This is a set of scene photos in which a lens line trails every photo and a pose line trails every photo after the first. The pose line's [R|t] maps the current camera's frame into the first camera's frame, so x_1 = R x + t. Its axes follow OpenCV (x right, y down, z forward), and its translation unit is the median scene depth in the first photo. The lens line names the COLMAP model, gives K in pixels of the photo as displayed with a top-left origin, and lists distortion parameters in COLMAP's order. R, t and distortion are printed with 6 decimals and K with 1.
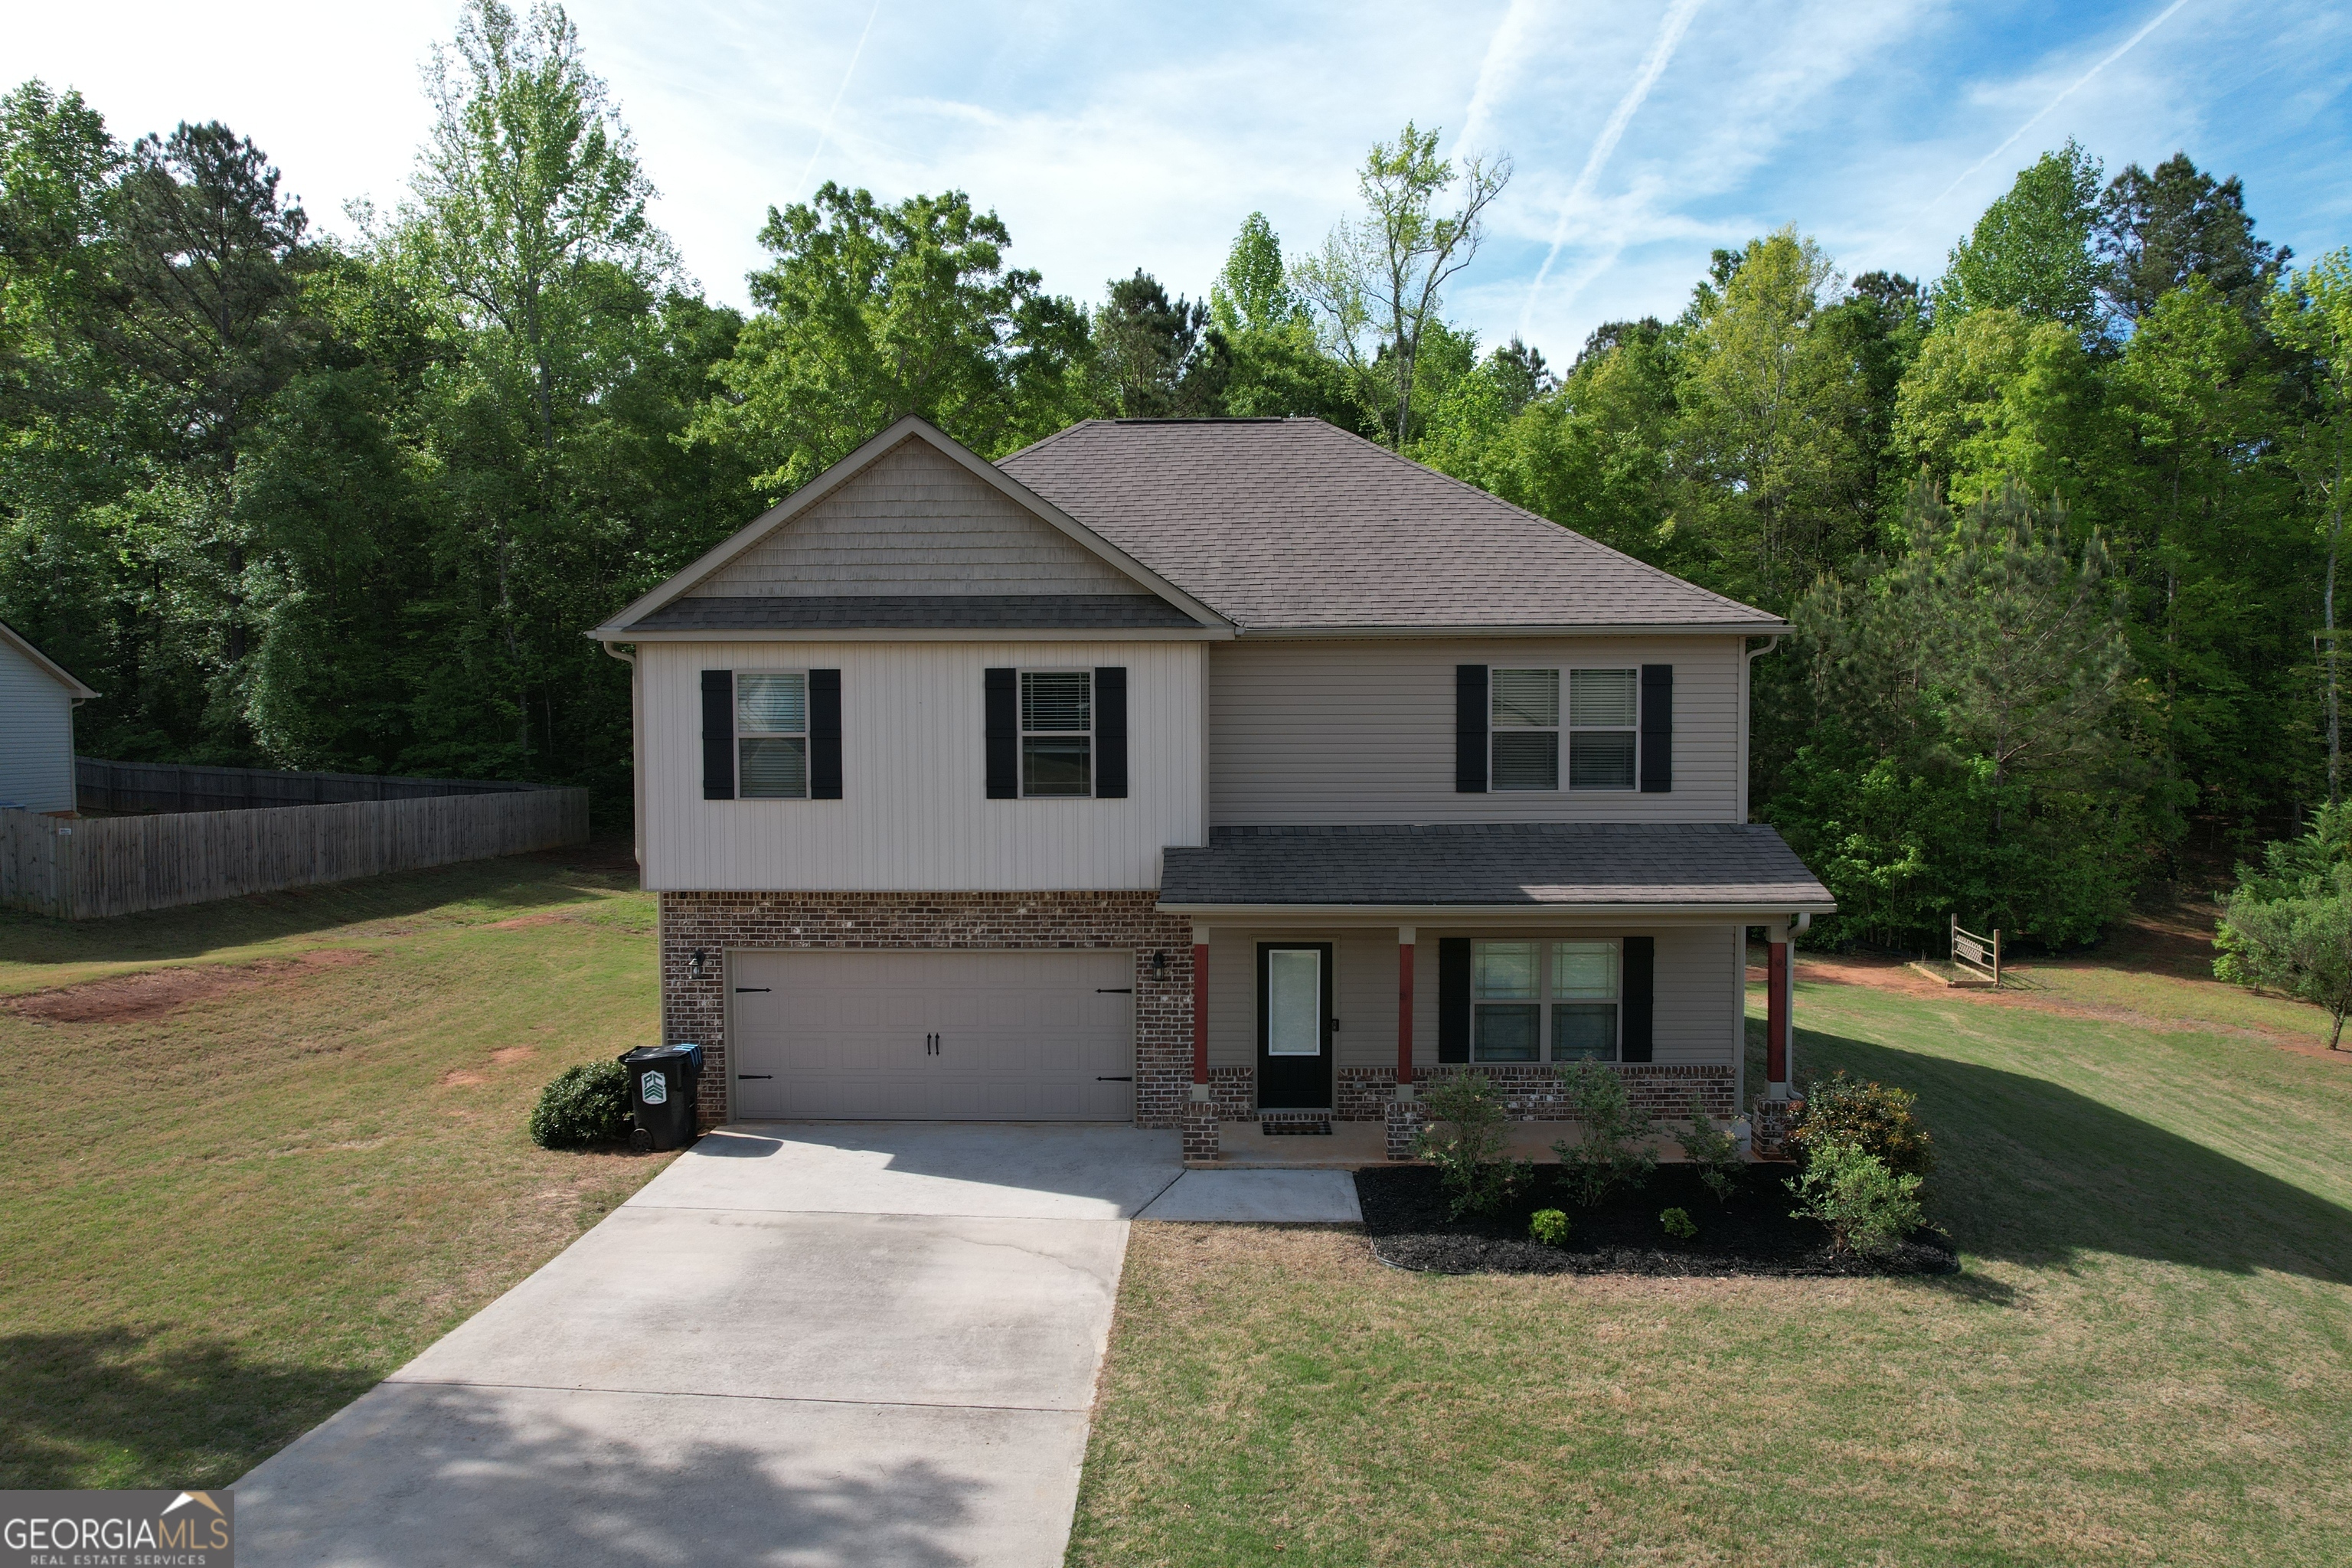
lens RADIAL K [[1505.5, 0, 1179.0], [0, 1505.5, 777.9], [0, 0, 1]] dist [-0.077470, 0.069714]
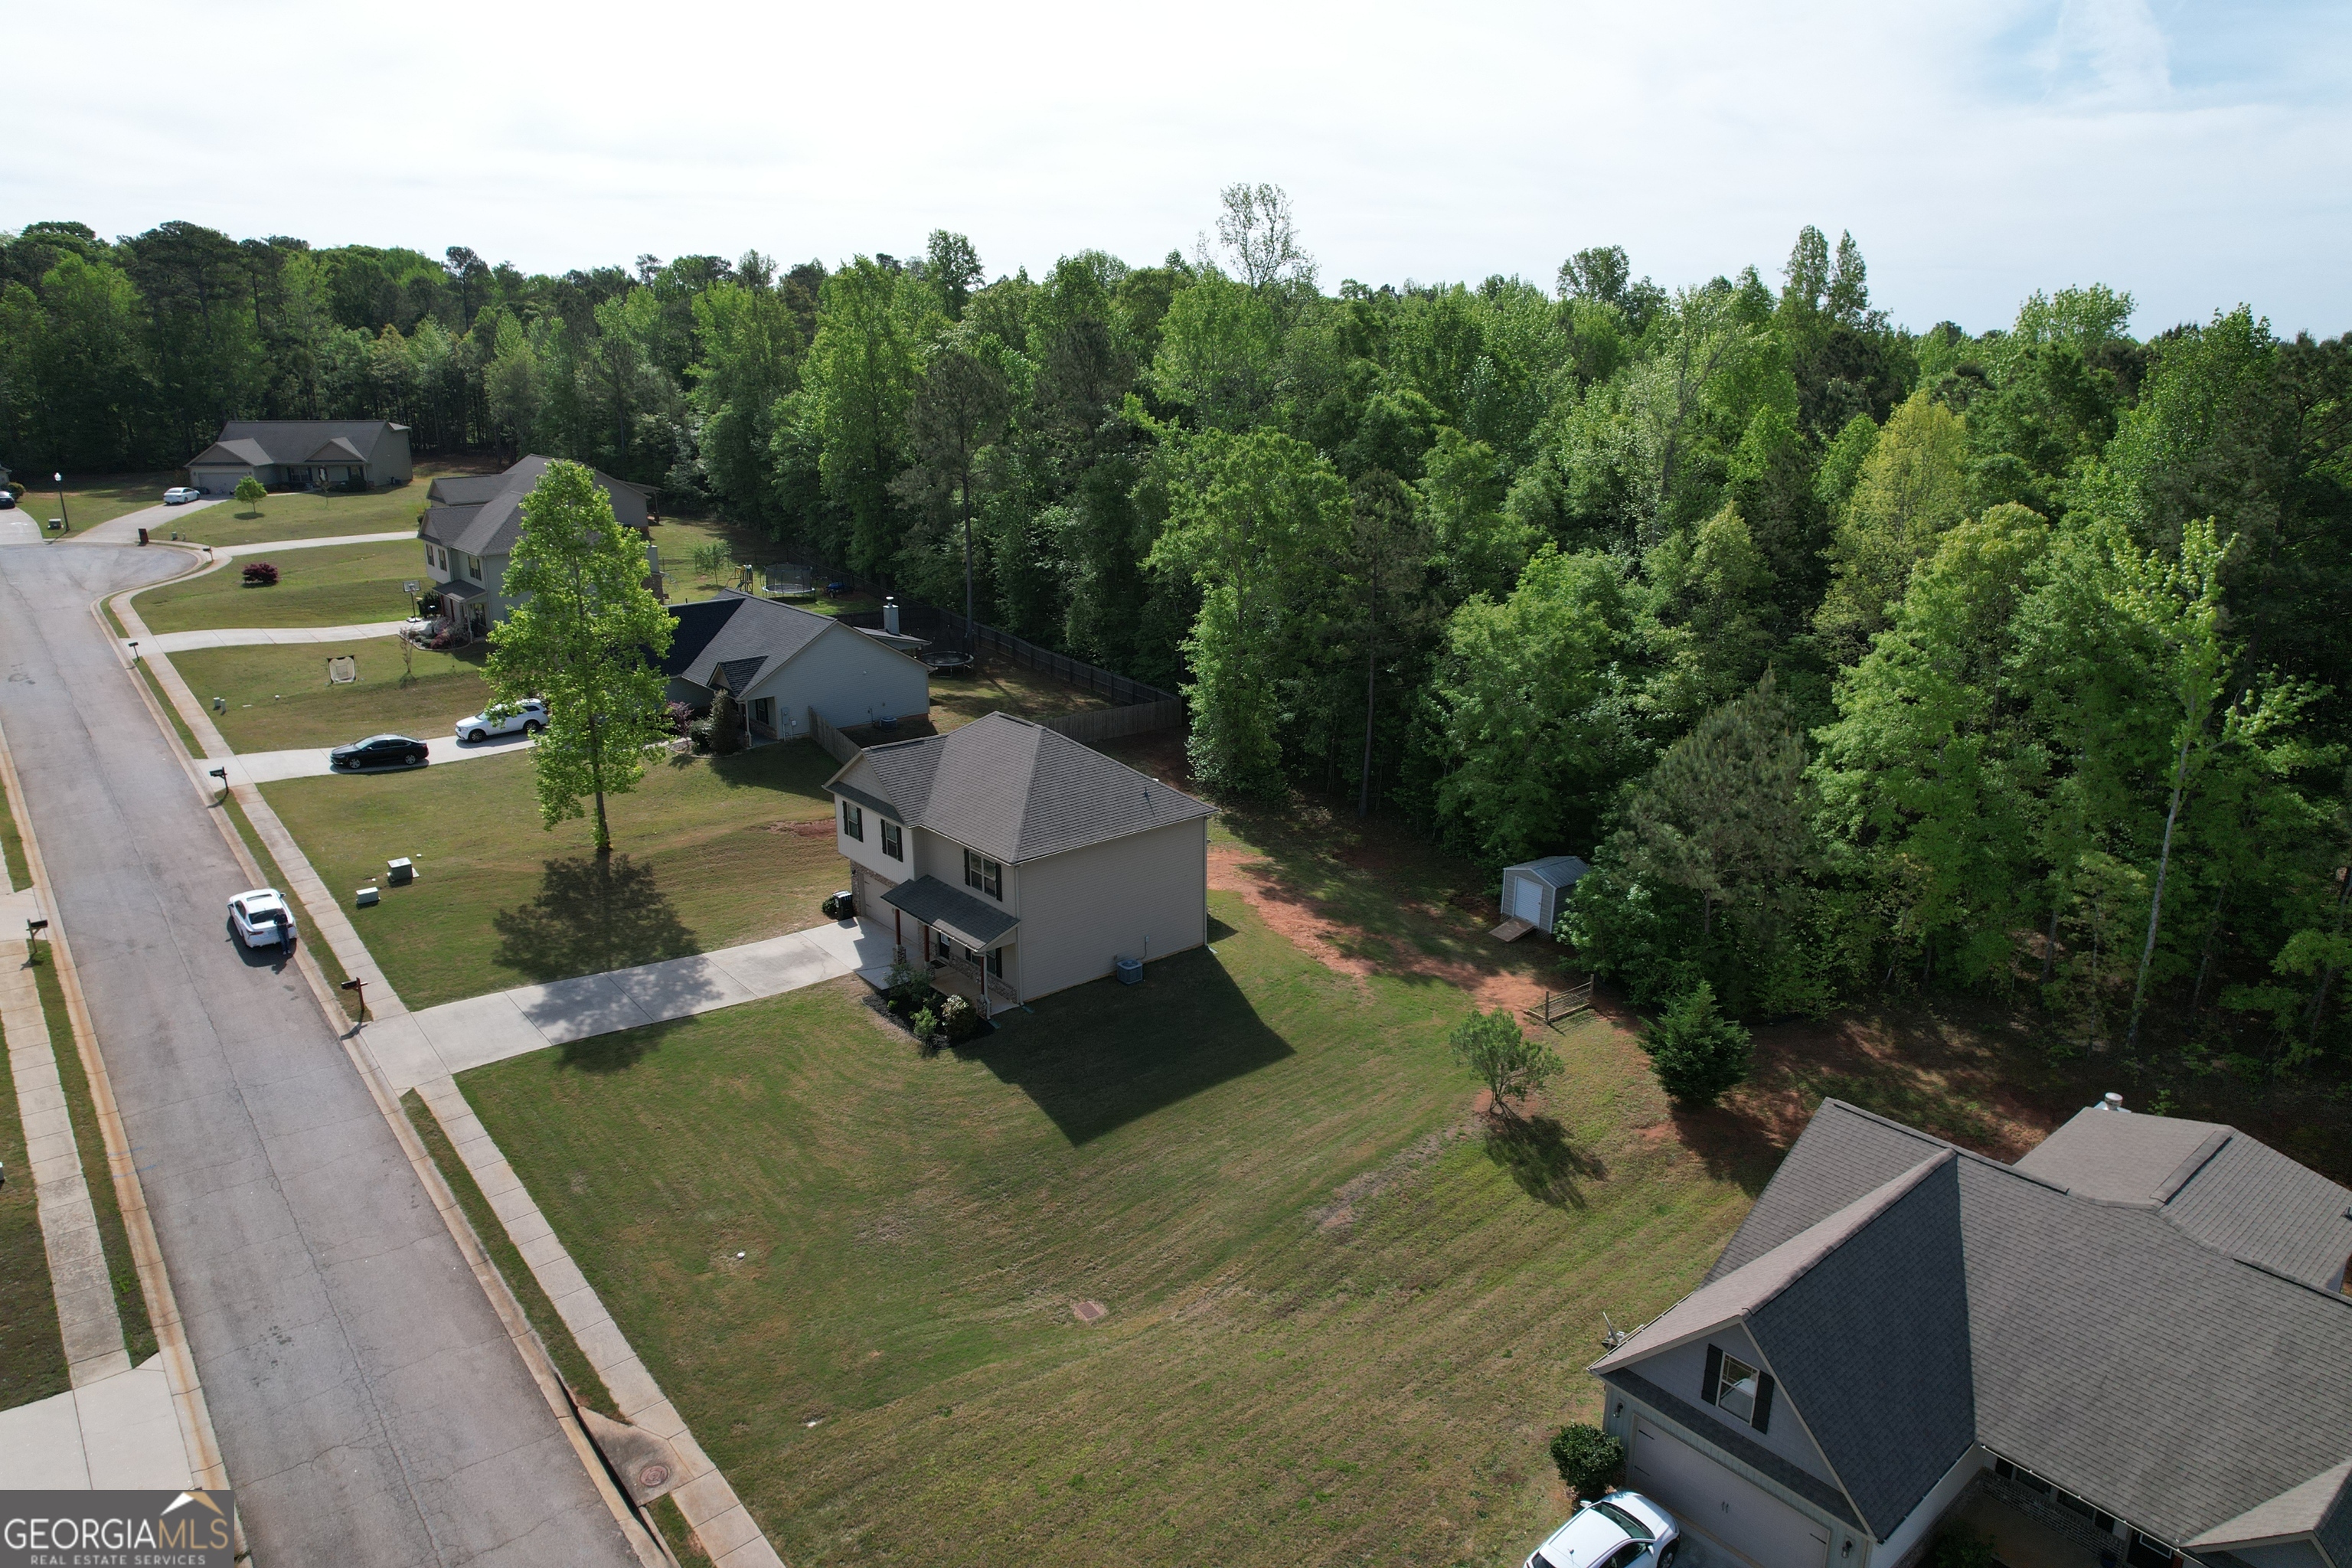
lens RADIAL K [[1513.5, 0, 1179.7], [0, 1513.5, 770.4], [0, 0, 1]] dist [-0.074402, 0.064746]
pose [[0.662669, 0.210551, -0.718705, 2.916355], [-0.035163, 0.967355, 0.250974, -1.114829], [0.748086, -0.141041, 0.648440, -0.794151]]
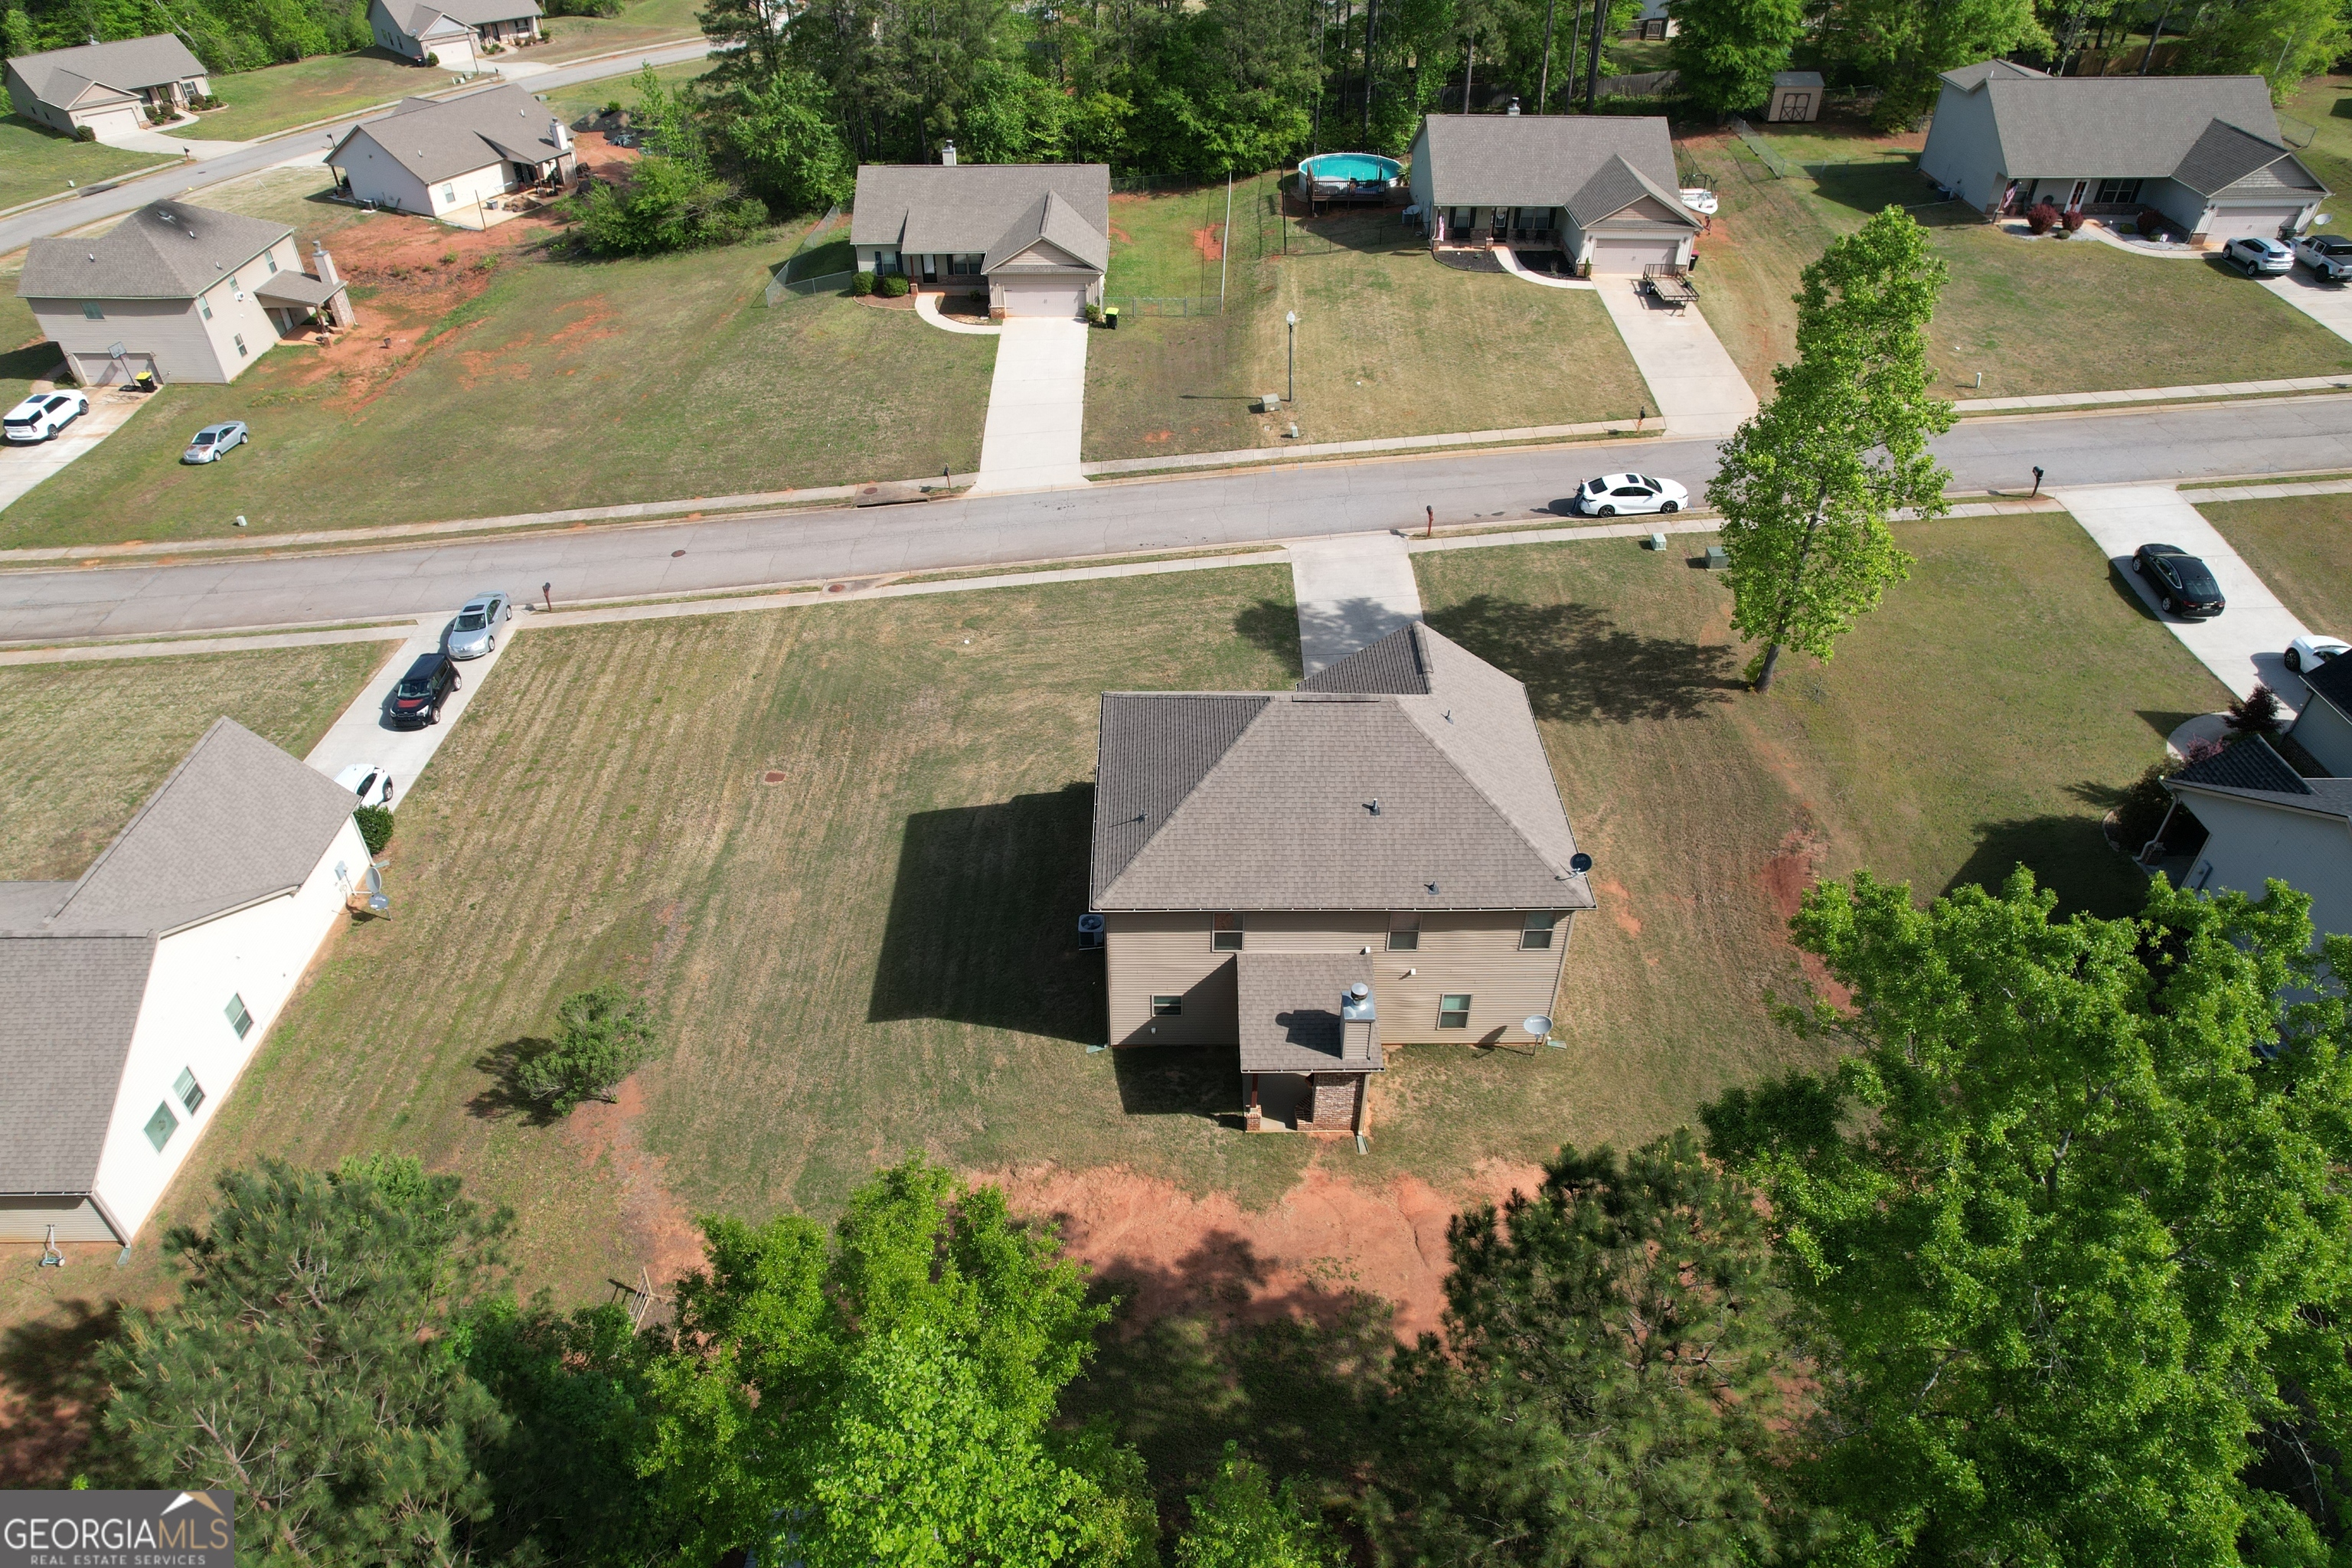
lens RADIAL K [[1505.5, 0, 1179.0], [0, 1505.5, 777.9], [0, 0, 1]] dist [-0.077470, 0.069714]
pose [[-0.999539, 0.020645, -0.022279, 0.331965], [0.001354, 0.763054, 0.646333, -1.803725], [0.030344, 0.646005, -0.762730, 3.254464]]
